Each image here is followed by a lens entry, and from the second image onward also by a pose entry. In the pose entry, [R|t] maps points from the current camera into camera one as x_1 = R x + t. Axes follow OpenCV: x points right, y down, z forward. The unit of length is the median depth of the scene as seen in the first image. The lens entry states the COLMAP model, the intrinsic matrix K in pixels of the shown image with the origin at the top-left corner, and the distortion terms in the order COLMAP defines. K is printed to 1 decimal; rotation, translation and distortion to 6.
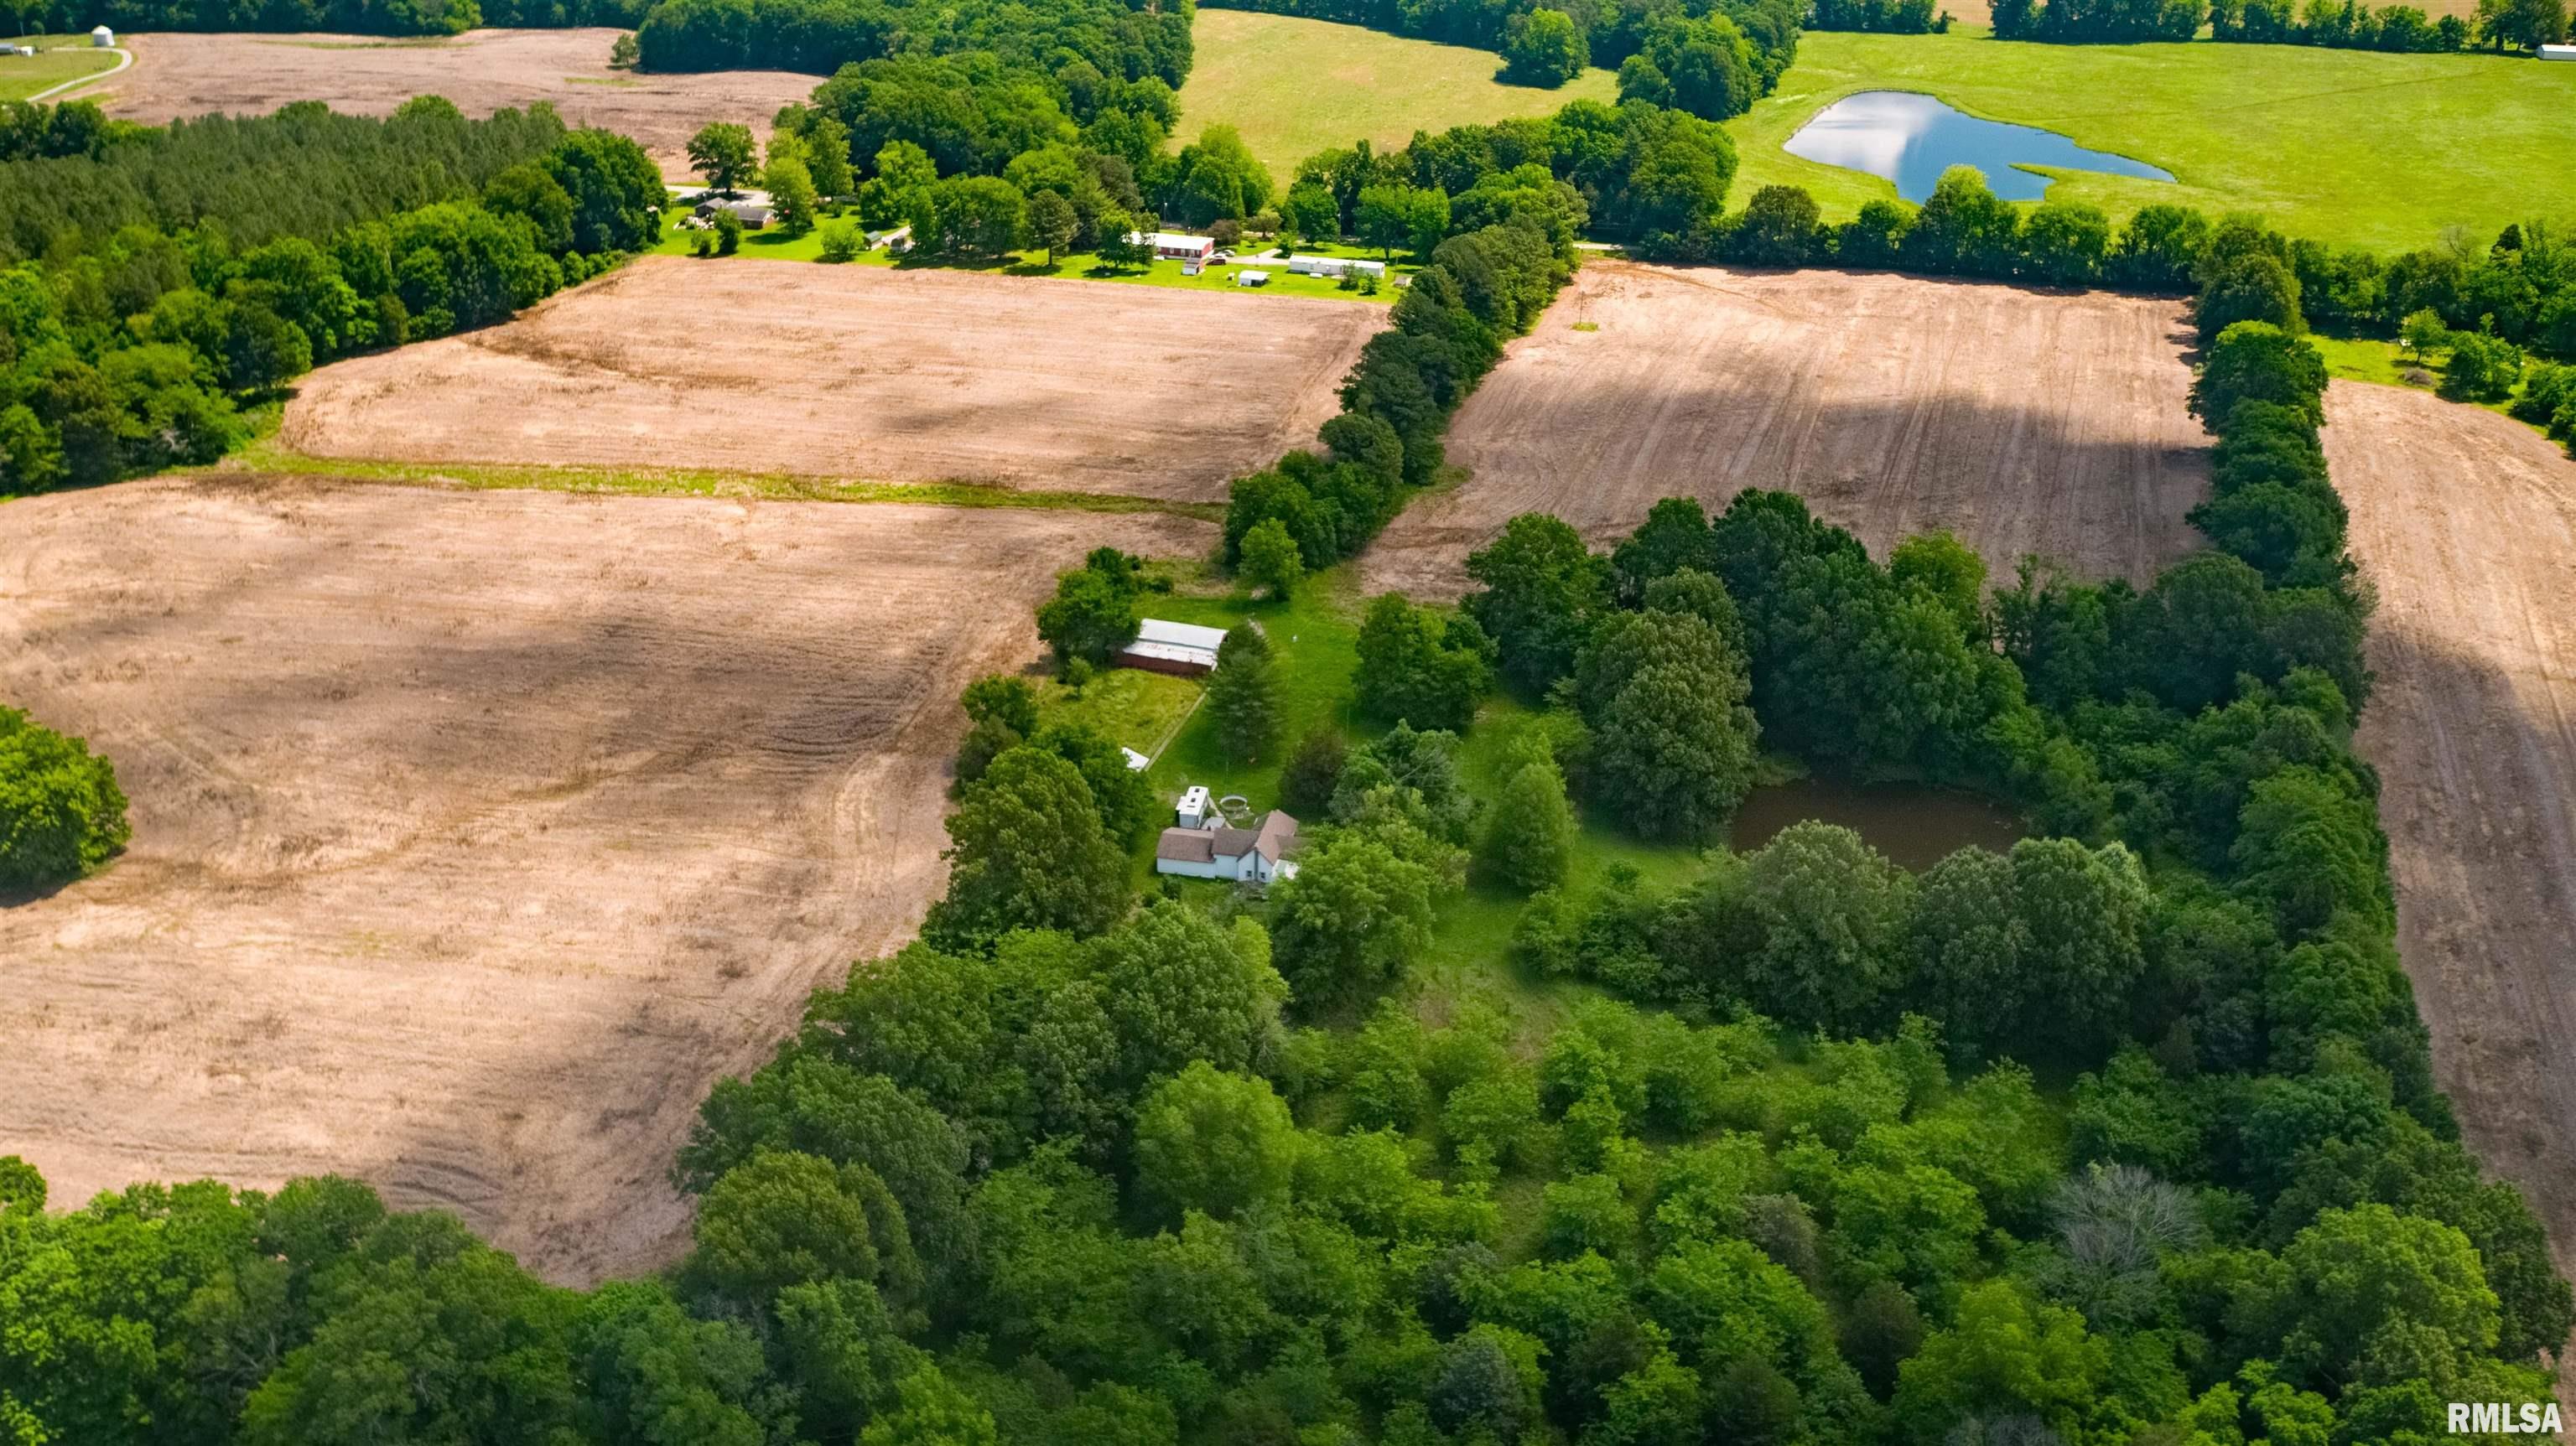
lens RADIAL K [[2242.6, 0, 1289.5], [0, 2242.6, 727.1], [0, 0, 1]] dist [-0.005663, 0.006196]
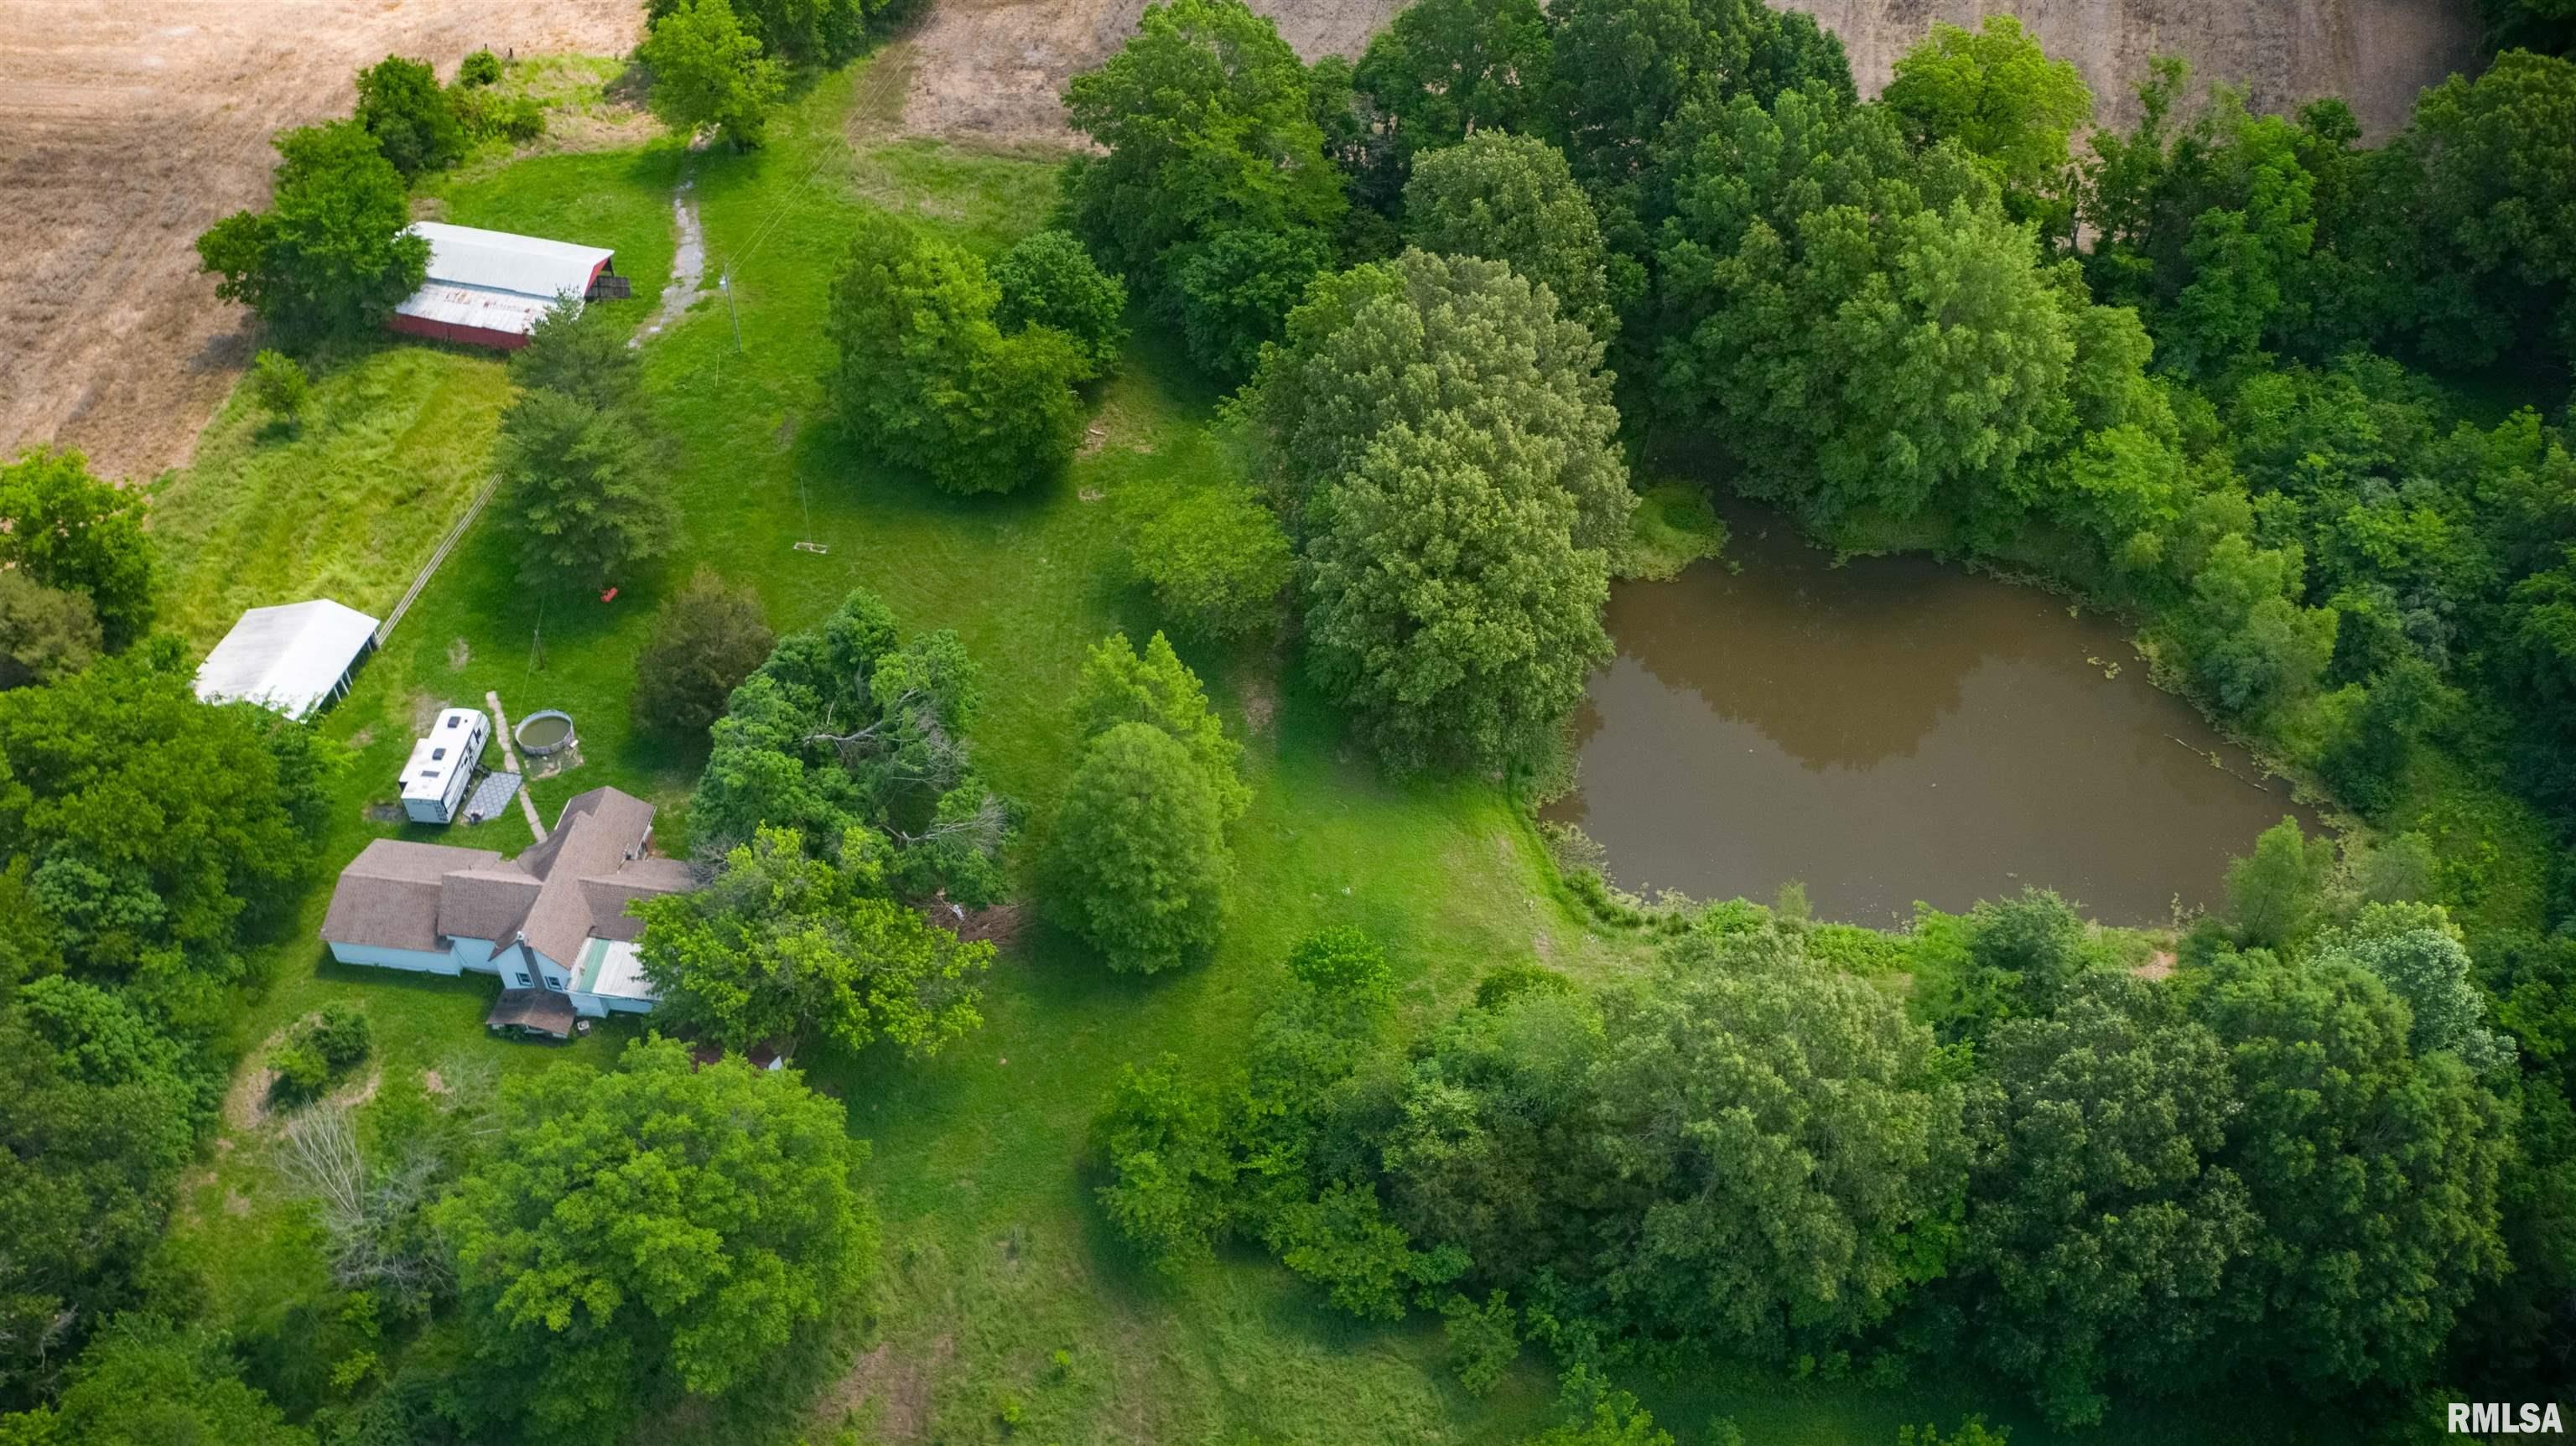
lens RADIAL K [[2242.6, 0, 1290.3], [0, 2242.6, 719.3], [0, 0, 1]] dist [-0.005663, 0.006196]
pose [[0.997203, -0.052030, 0.053657, 0.098059], [0.031527, 0.943737, 0.329191, -0.109641], [-0.067766, -0.326579, 0.942738, 0.488189]]
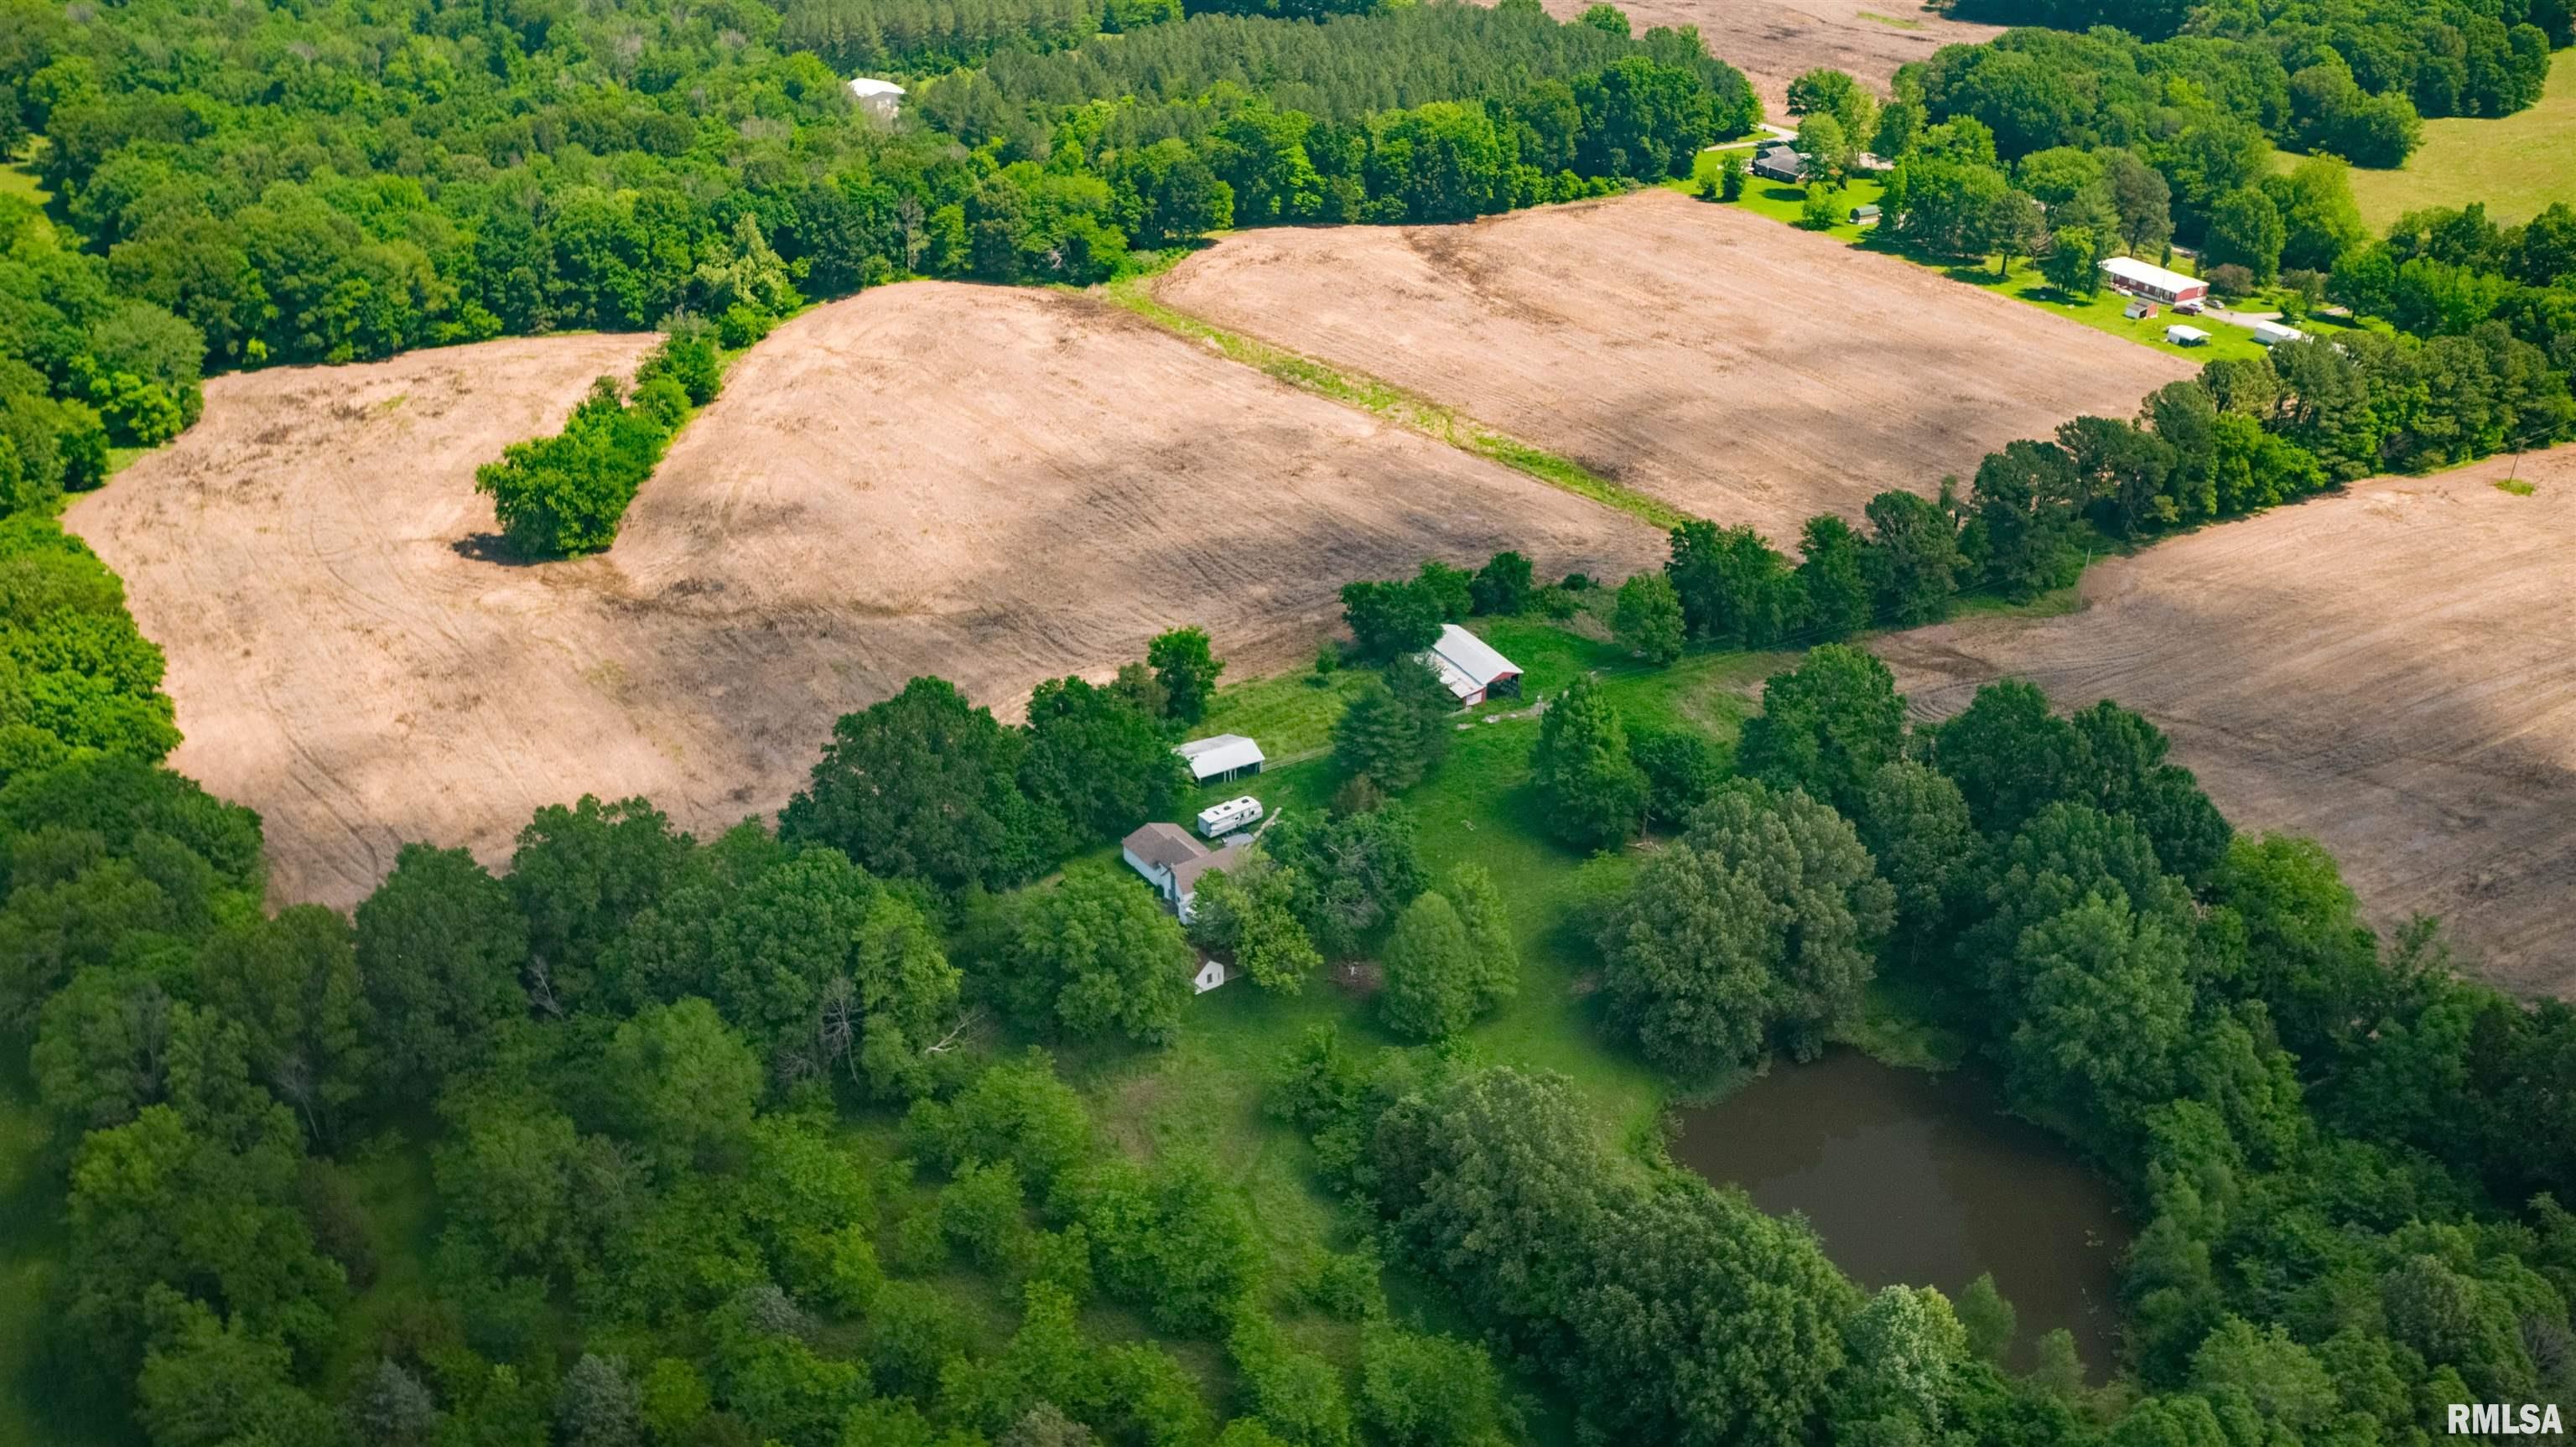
lens RADIAL K [[2242.8, 0, 1285.7], [0, 2242.8, 723.8], [0, 0, 1]] dist [-0.005663, 0.006196]
pose [[0.725451, 0.318156, -0.610326, 0.474839], [-0.303052, 0.943818, 0.131786, -0.117134], [0.617965, 0.089356, 0.781112, 0.251093]]
